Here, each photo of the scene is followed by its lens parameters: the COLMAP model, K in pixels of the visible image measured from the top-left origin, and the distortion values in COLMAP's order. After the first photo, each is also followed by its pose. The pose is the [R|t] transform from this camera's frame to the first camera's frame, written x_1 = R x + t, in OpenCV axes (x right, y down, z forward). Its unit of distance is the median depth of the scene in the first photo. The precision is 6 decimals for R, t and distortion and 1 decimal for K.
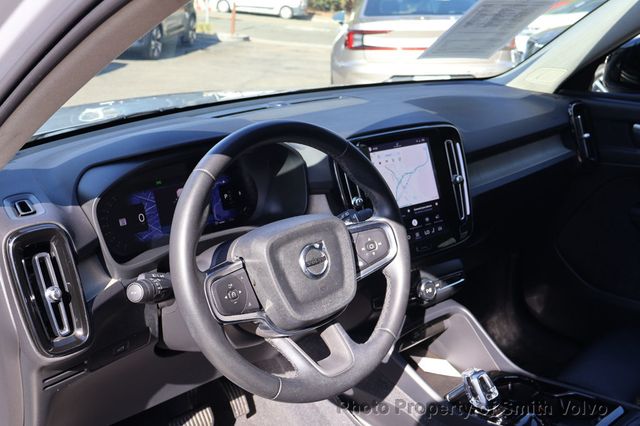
lens RADIAL K [[689.0, 0, 320.3], [0, 689.0, 215.6], [0, 0, 1]] dist [-0.007944, 0.000000]
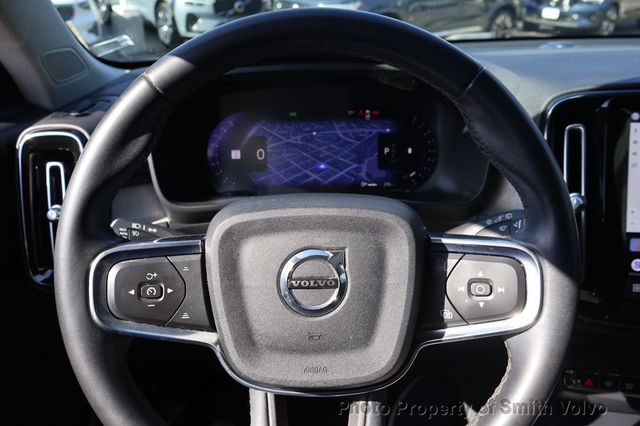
lens RADIAL K [[544.3, 0, 323.0], [0, 544.3, 210.6], [0, 0, 1]] dist [-0.009011, 0.018180]
pose [[0.737993, 0.248752, -0.627287, 0.200054], [-0.203141, 0.968352, 0.145011, -0.039200], [0.643506, 0.020410, 0.765169, 0.566793]]
